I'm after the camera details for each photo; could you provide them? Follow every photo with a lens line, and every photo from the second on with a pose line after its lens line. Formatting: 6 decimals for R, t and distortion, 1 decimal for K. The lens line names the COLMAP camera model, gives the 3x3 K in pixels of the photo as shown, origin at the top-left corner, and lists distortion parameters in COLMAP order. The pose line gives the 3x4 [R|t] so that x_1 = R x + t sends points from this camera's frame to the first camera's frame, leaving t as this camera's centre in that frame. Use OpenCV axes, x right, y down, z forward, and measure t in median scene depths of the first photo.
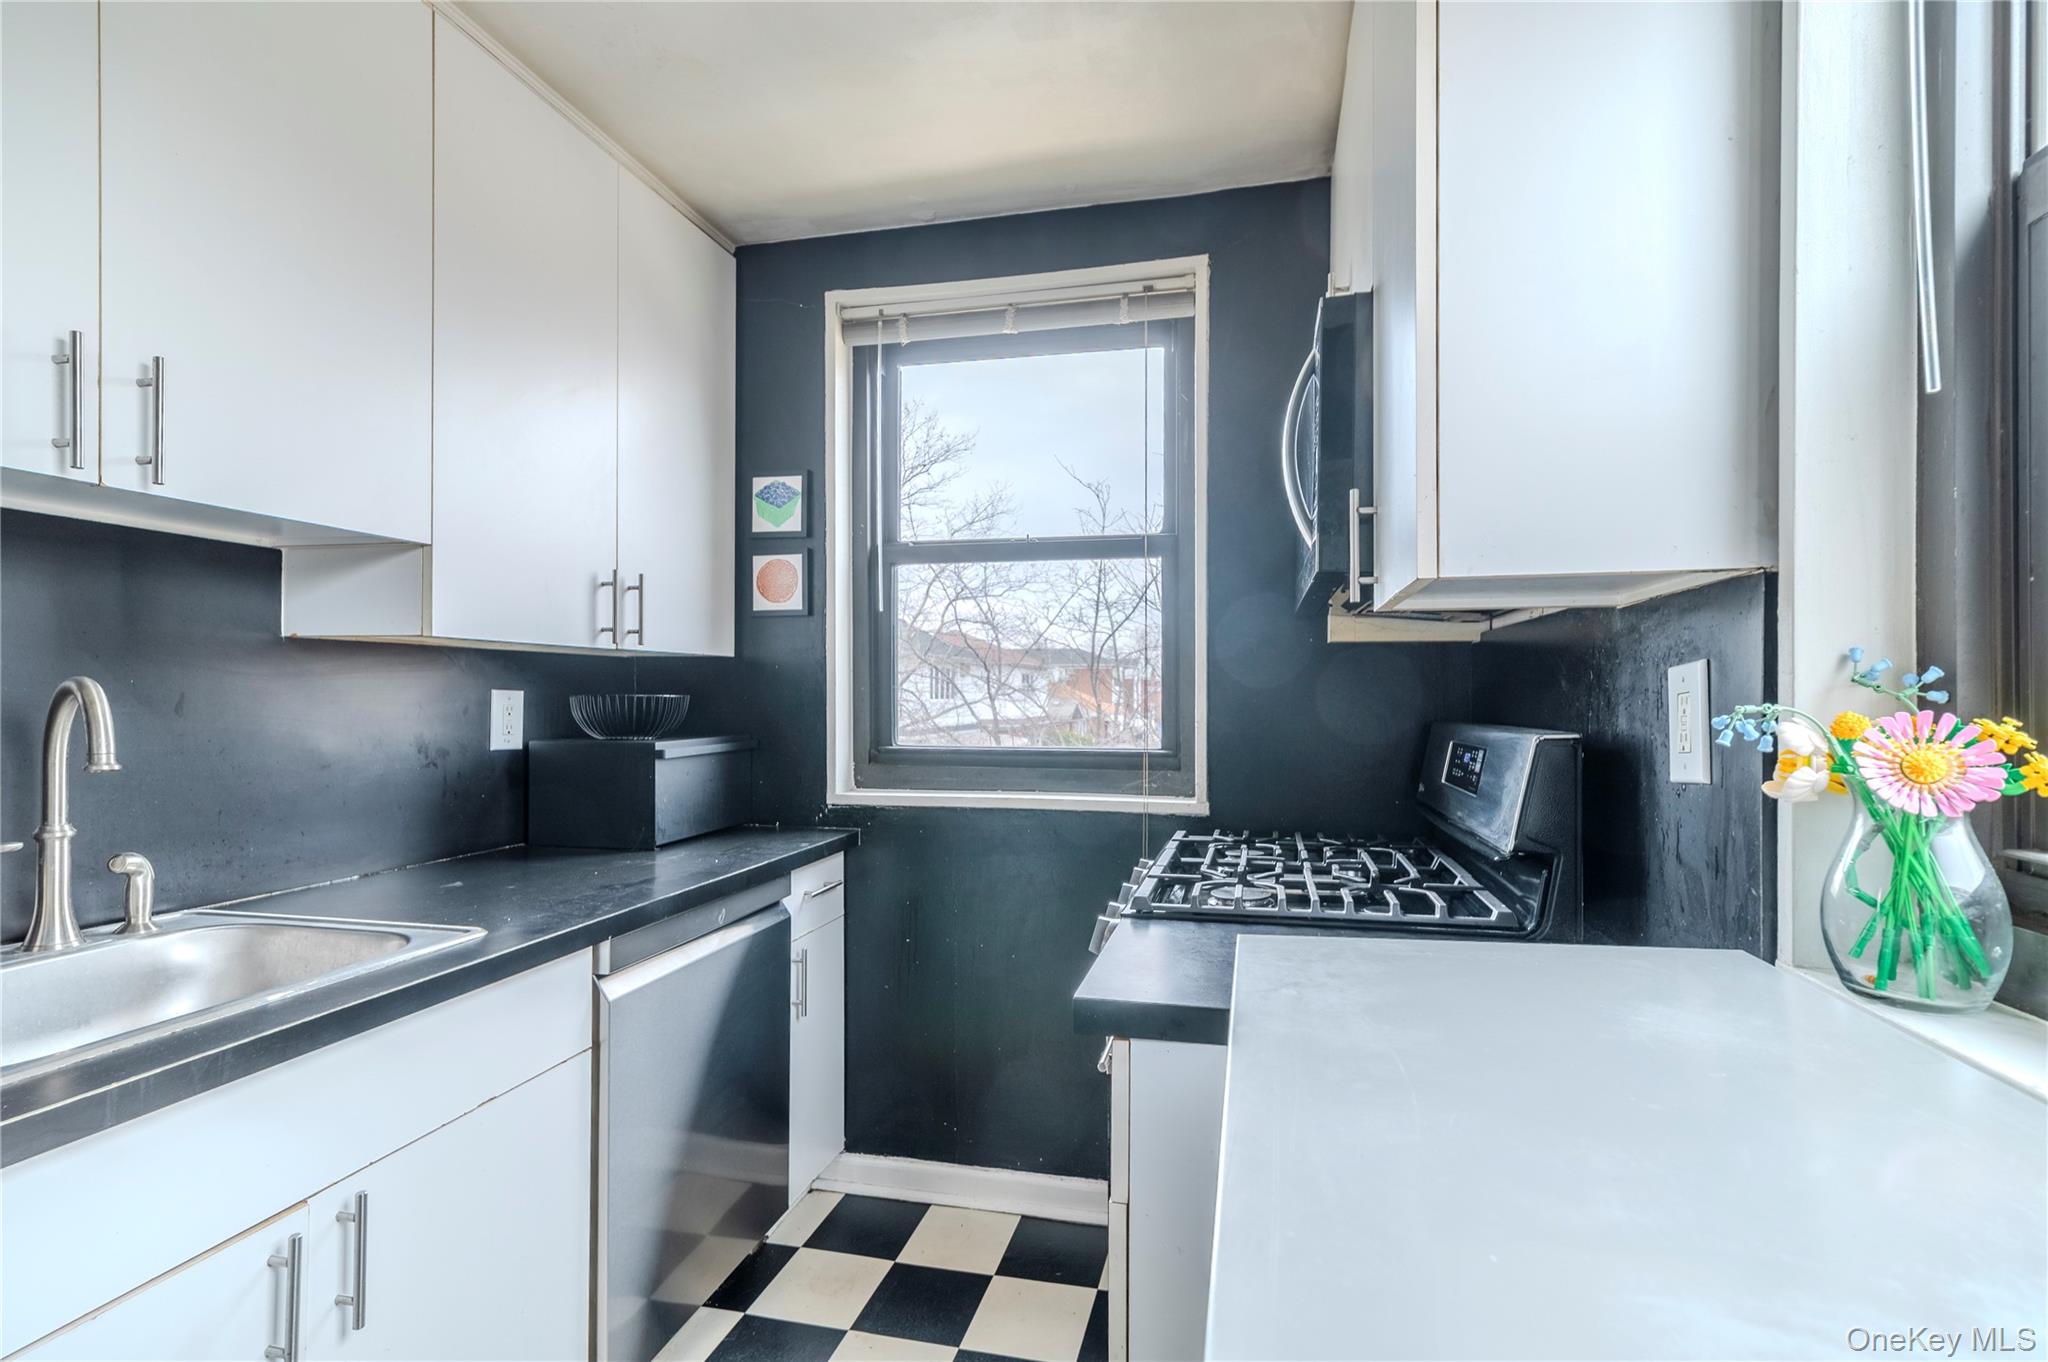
lens RADIAL K [[949.2, 0, 1032.3], [0, 949.2, 688.8], [0, 0, 1]] dist [0.010112, 0.000383]
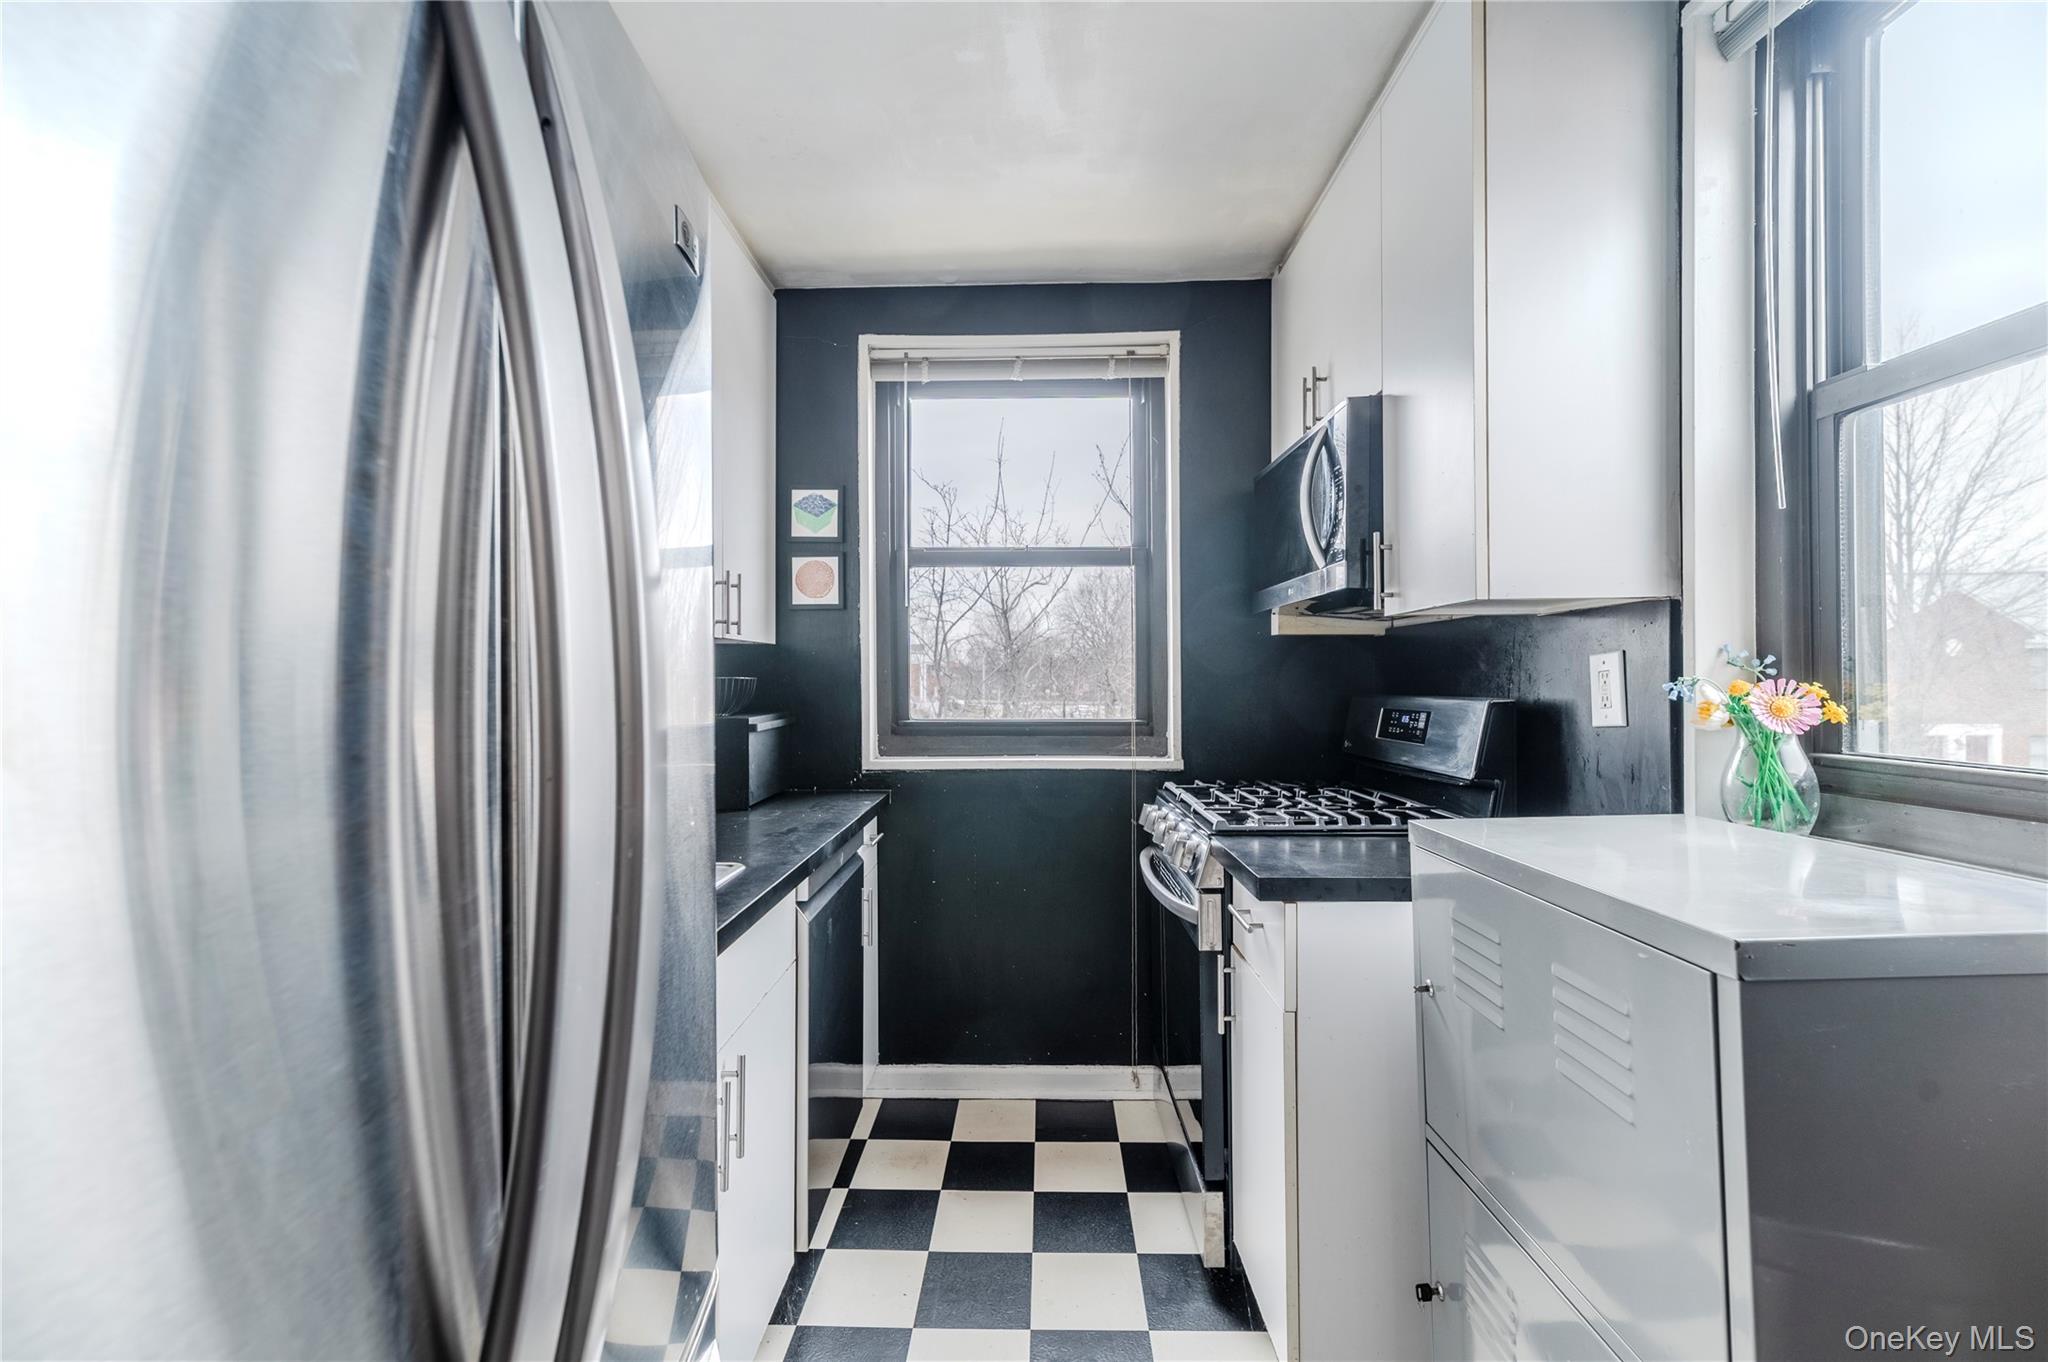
lens RADIAL K [[888.3, 0, 1018.1], [0, 888.3, 671.3], [0, 0, 1]] dist [0.009495, -0.000323]
pose [[0.980727, -0.002668, 0.195365, -0.260166], [0.003130, 0.999993, -0.002058, 0.002345], [-0.195358, 0.002630, 0.980728, -0.126358]]
